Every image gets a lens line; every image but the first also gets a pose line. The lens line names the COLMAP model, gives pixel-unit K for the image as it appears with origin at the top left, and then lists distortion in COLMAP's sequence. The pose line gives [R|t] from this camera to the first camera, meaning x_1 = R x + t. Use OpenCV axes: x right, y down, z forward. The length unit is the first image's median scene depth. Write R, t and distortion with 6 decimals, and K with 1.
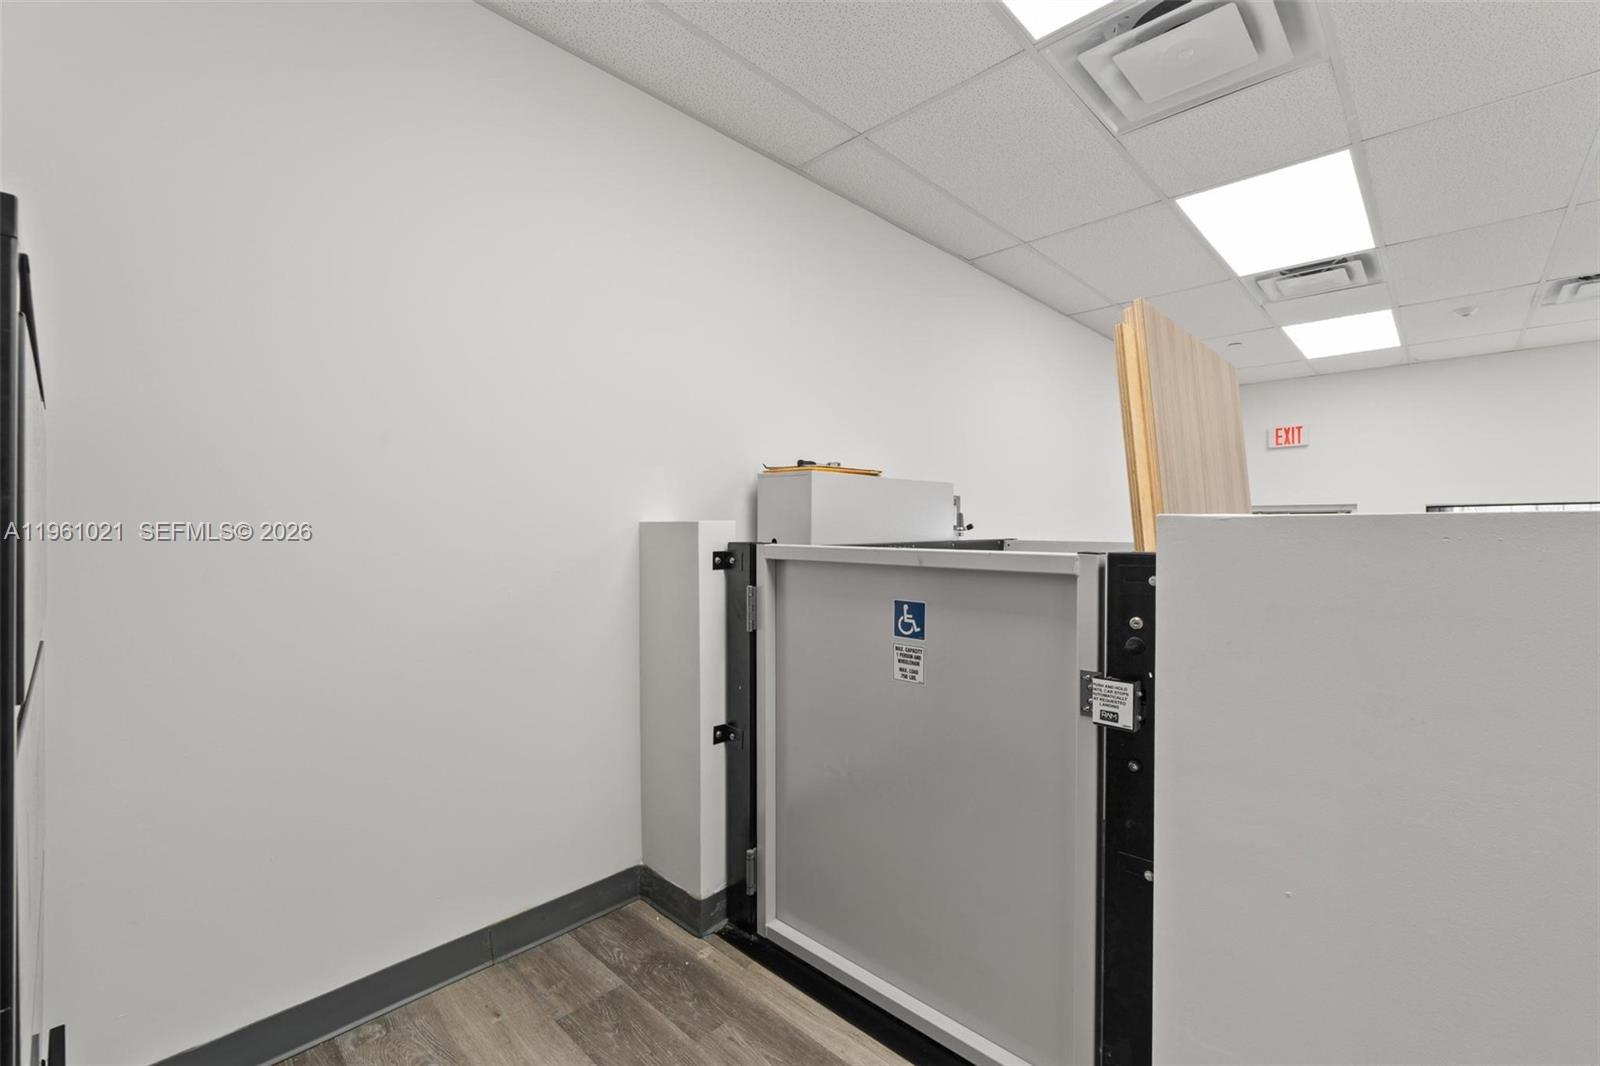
lens RADIAL K [[699.7, 0, 814.4], [0, 699.7, 538.6], [0, 0, 1]] dist [0.010819, 0.000052]
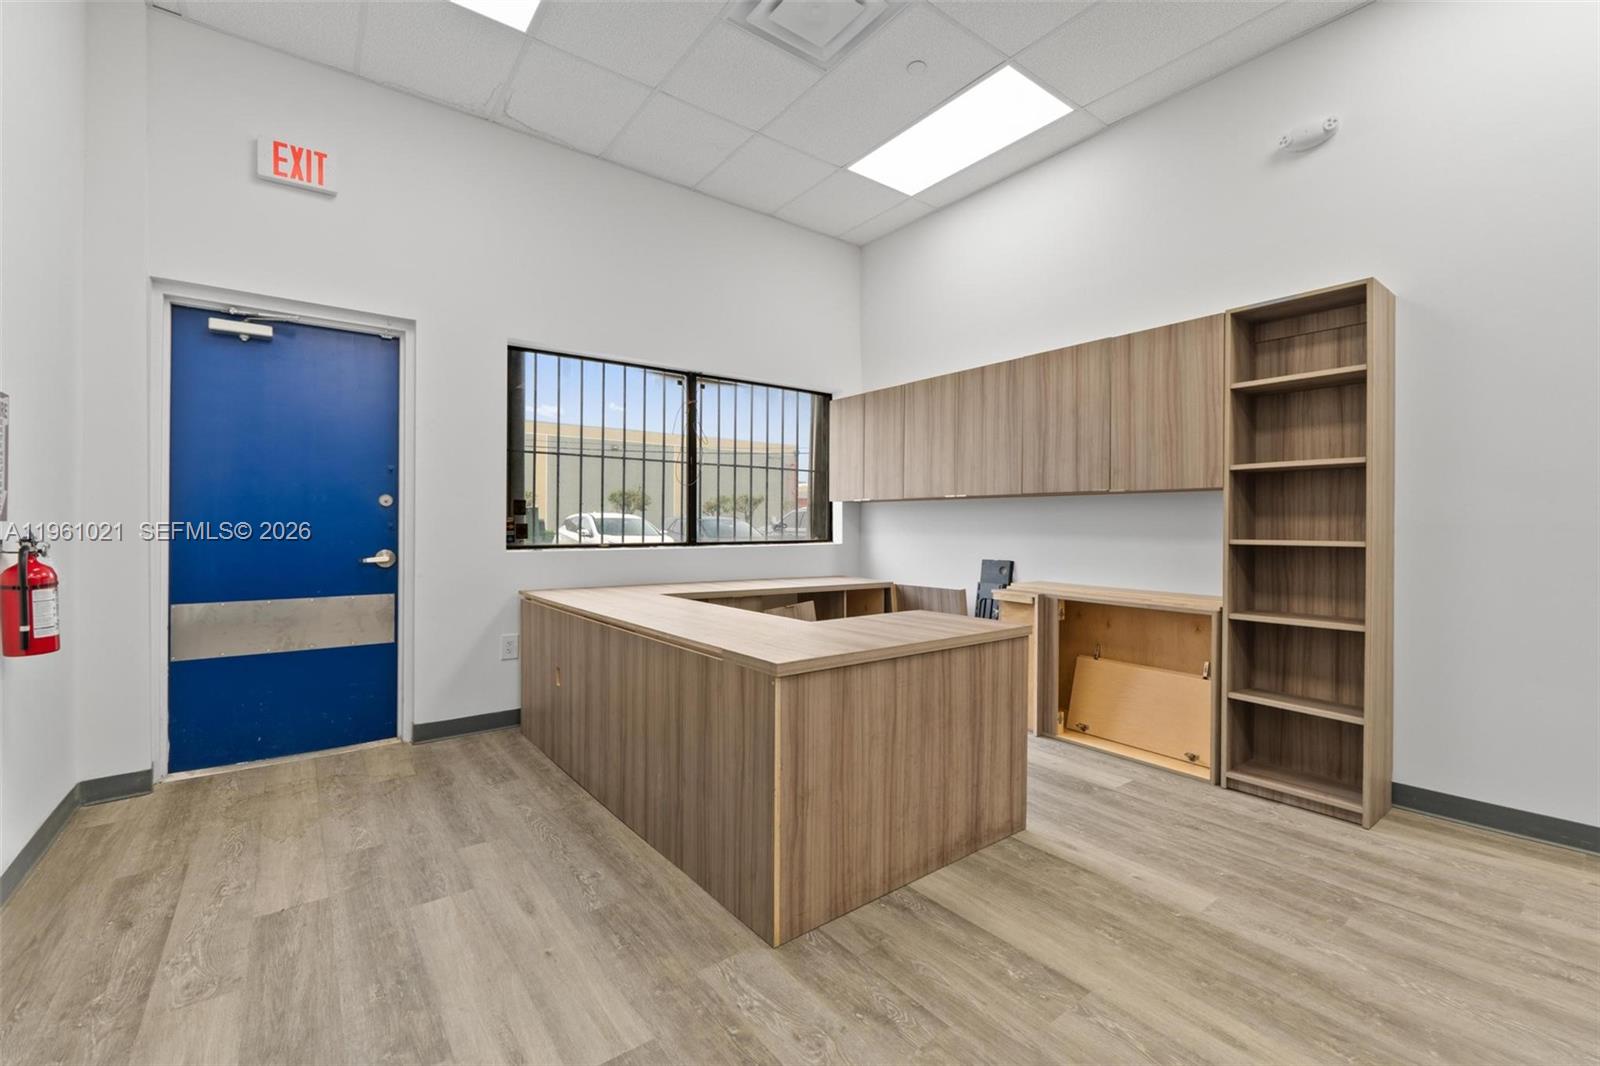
lens RADIAL K [[678.9, 0, 809.9], [0, 678.9, 525.3], [0, 0, 1]] dist [-0.003318, -0.000101]
pose [[0.145032, 0.002758, 0.989423, 0.844740], [0.013762, 0.999894, -0.004804, 0.456936], [-0.989331, 0.014313, 0.144978, 2.003956]]
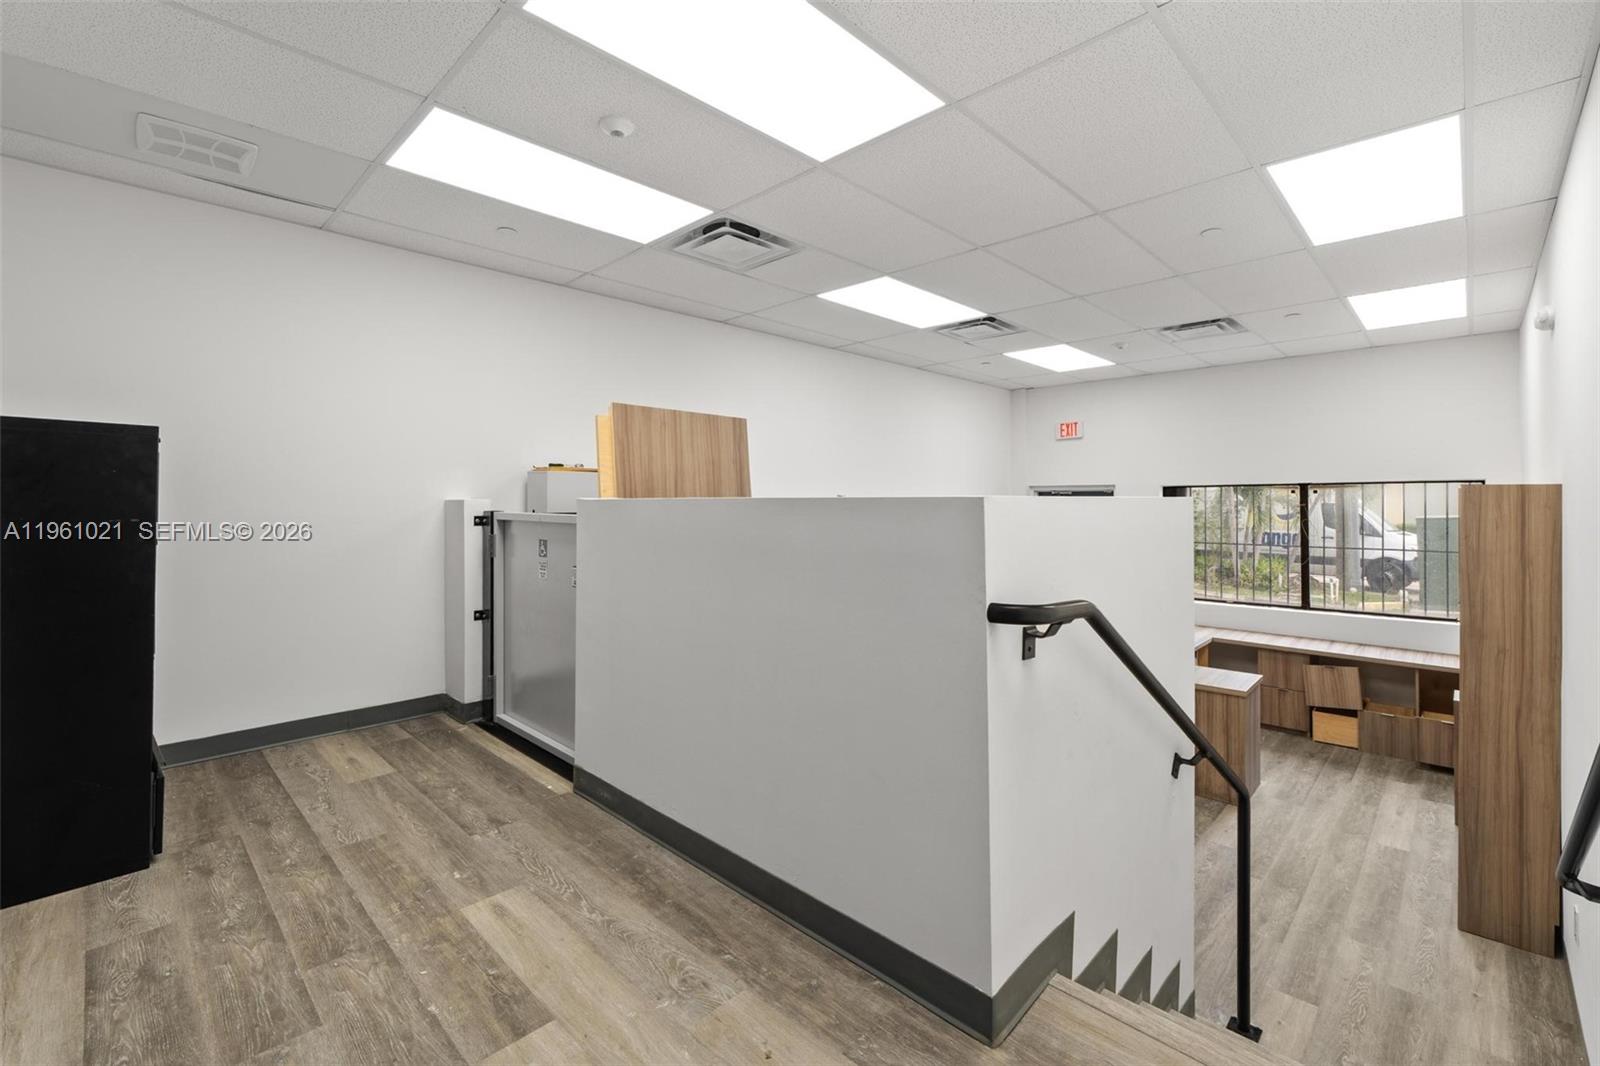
lens RADIAL K [[685.4, 0, 799.0], [0, 685.4, 502.2], [0, 0, 1]] dist [-0.000168, -0.000056]
pose [[0.999978, -0.001473, -0.006402, 0.718020], [0.001359, 0.999841, -0.017785, 0.014931], [0.006427, 0.017776, 0.999821, -0.796742]]
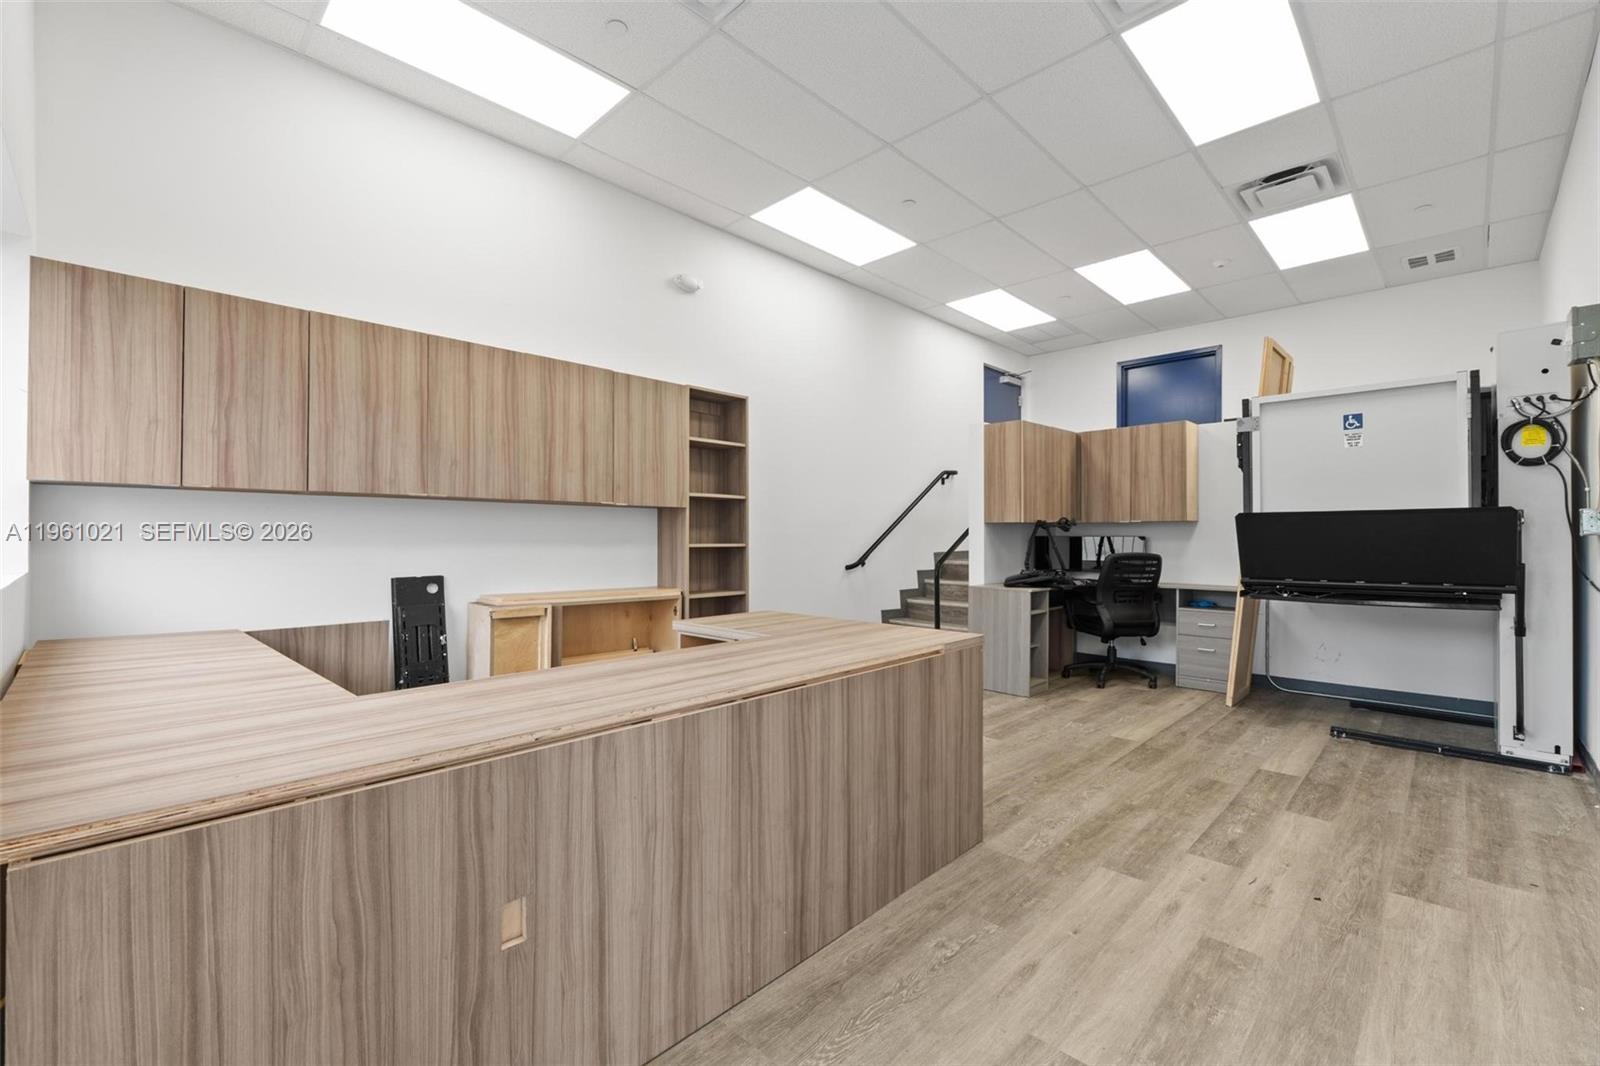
lens RADIAL K [[681.1, 0, 800.0], [0, 681.1, 533.0], [0, 0, 1]] dist [-0.001815, 0.000065]
pose [[-0.999998, -0.001750, 0.000373, 2.252613], [-0.001744, 0.999864, 0.016386, 0.419131], [-0.000401, 0.016386, -0.999866, 3.657797]]
